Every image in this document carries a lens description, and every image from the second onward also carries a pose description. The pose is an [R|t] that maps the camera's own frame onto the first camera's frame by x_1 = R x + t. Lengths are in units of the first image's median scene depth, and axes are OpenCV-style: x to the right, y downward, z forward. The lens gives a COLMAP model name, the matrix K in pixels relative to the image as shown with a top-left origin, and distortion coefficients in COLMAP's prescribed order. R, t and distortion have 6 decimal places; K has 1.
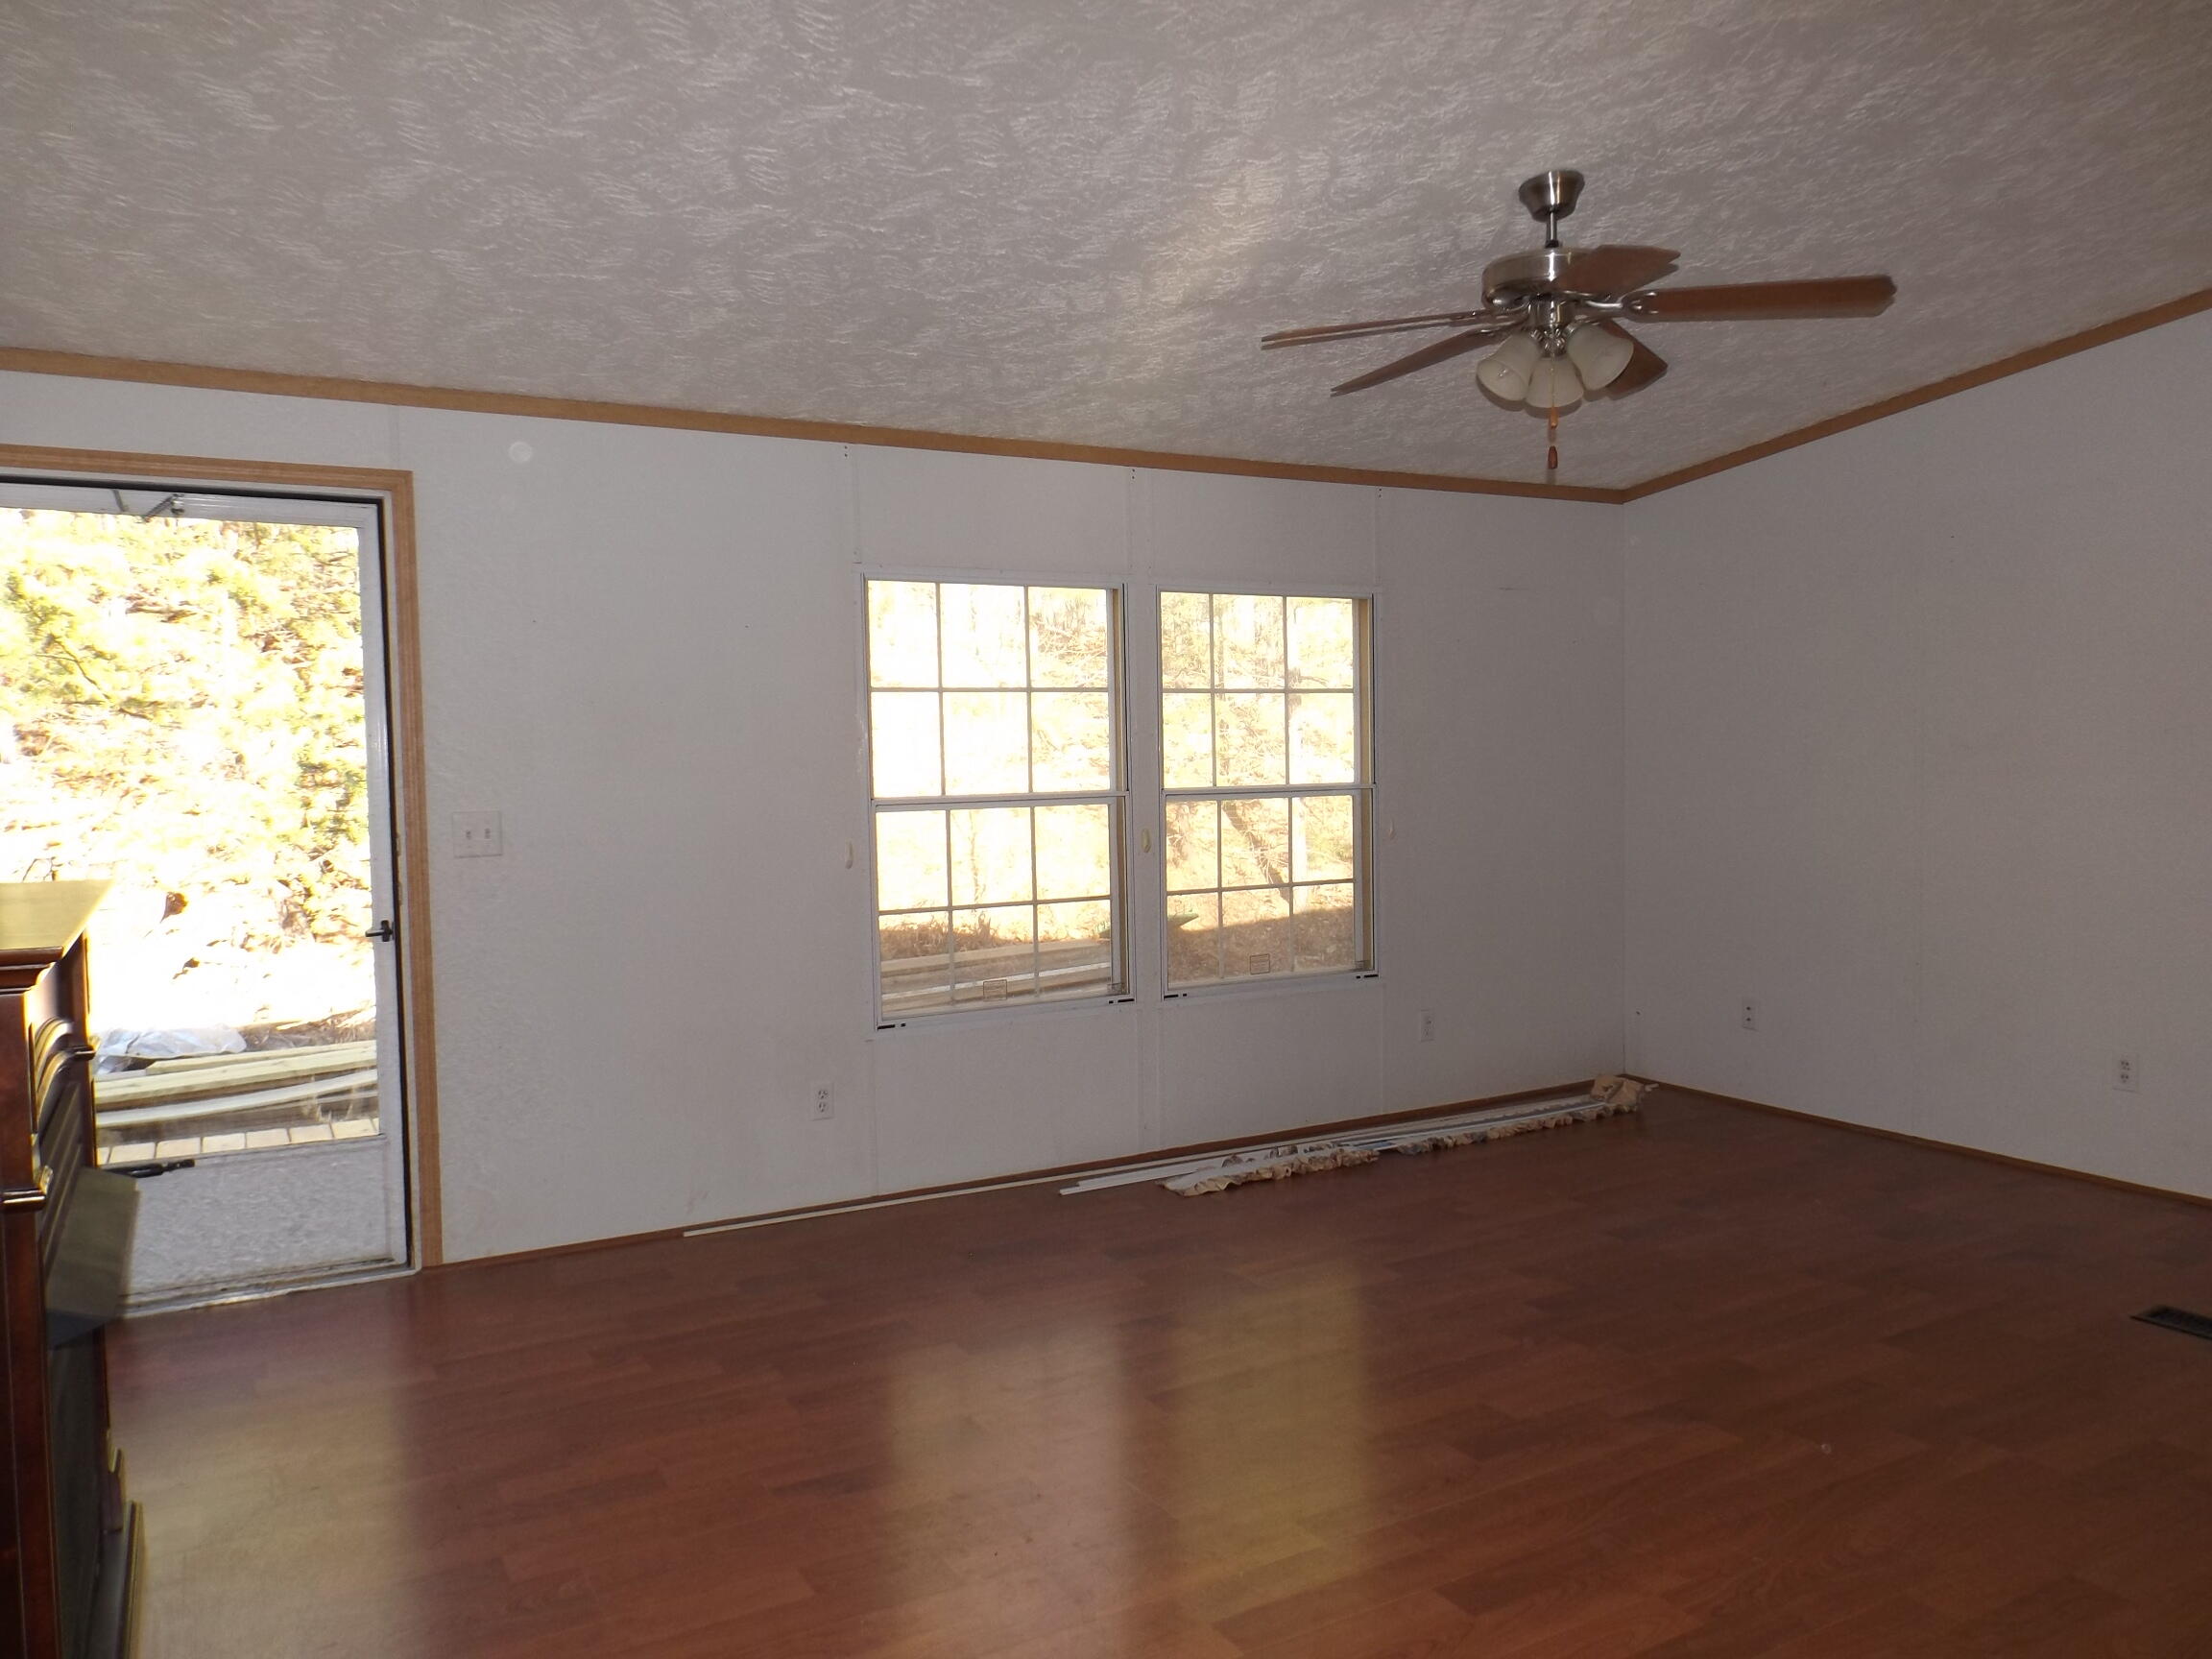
lens RADIAL K [[1608.0, 0, 1102.8], [0, 1608.0, 842.0], [0, 0, 1]] dist [0.022090, -0.011406]
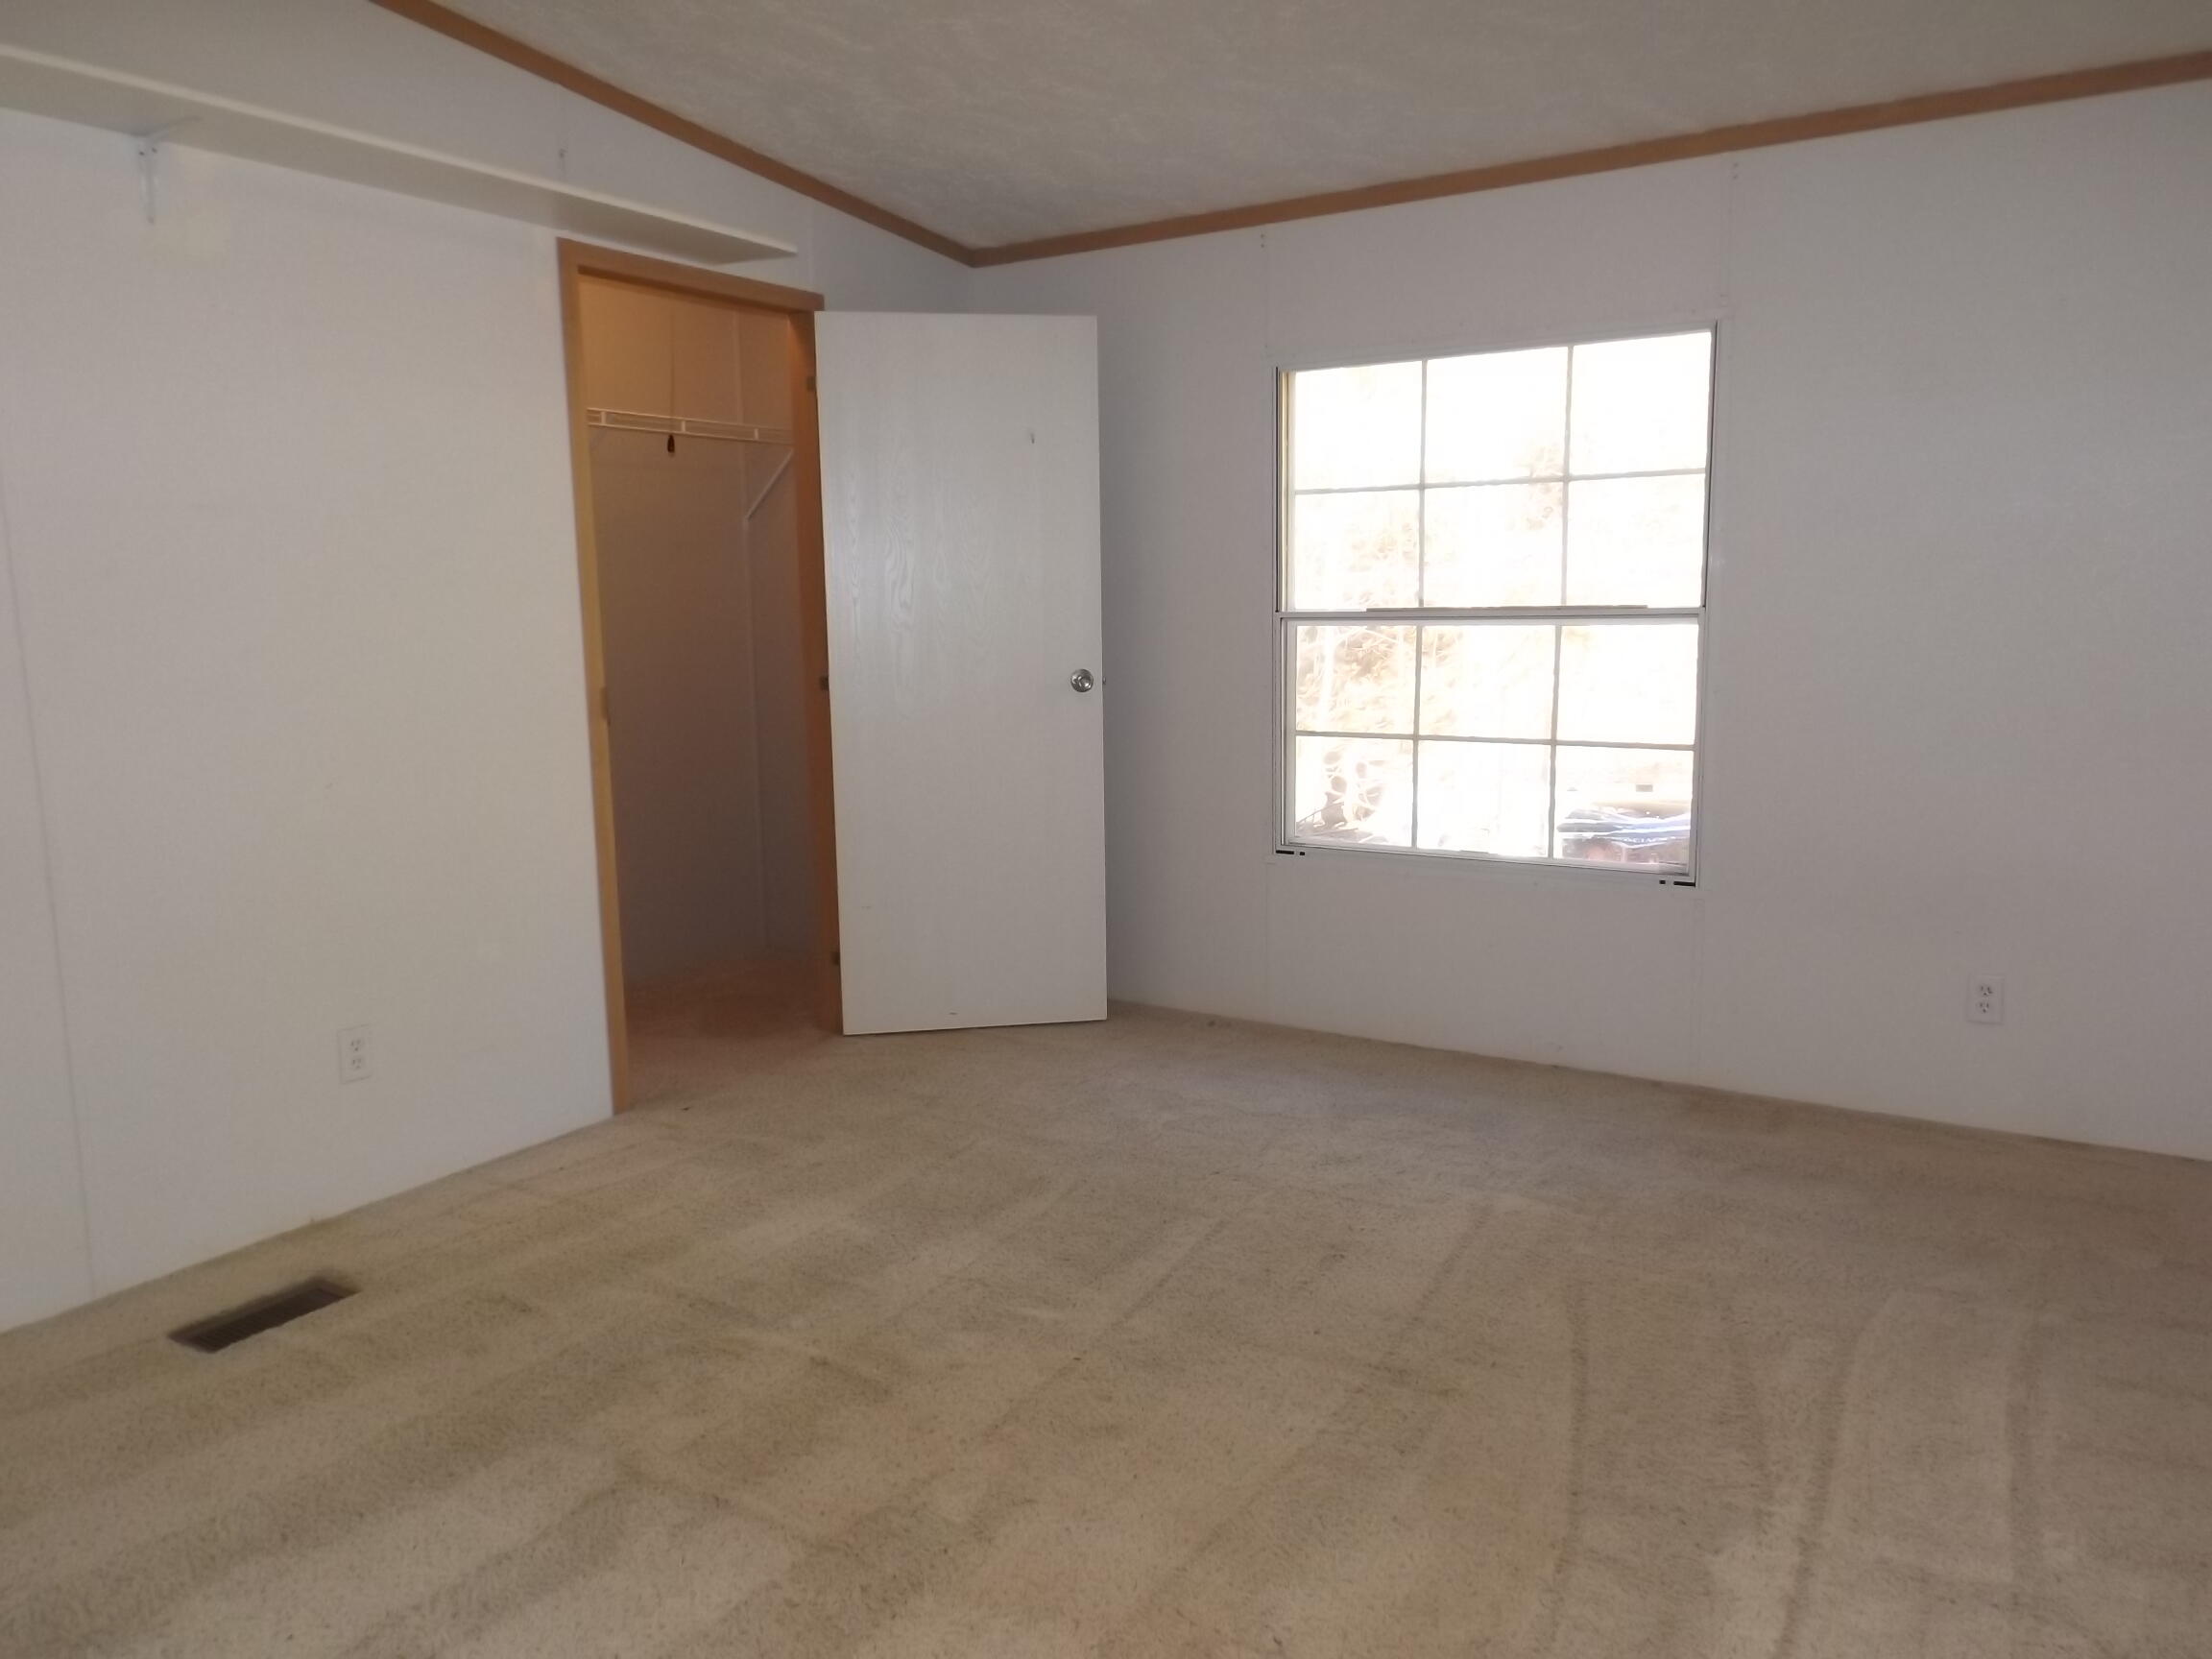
lens RADIAL K [[1608.0, 0, 1102.8], [0, 1608.0, 842.0], [0, 0, 1]] dist [0.022090, -0.011406]
pose [[0.538365, 0.138533, -0.831247, 0.599070], [-0.030049, 0.988924, 0.145350, -0.027047], [0.842176, -0.053273, 0.536565, 0.392147]]
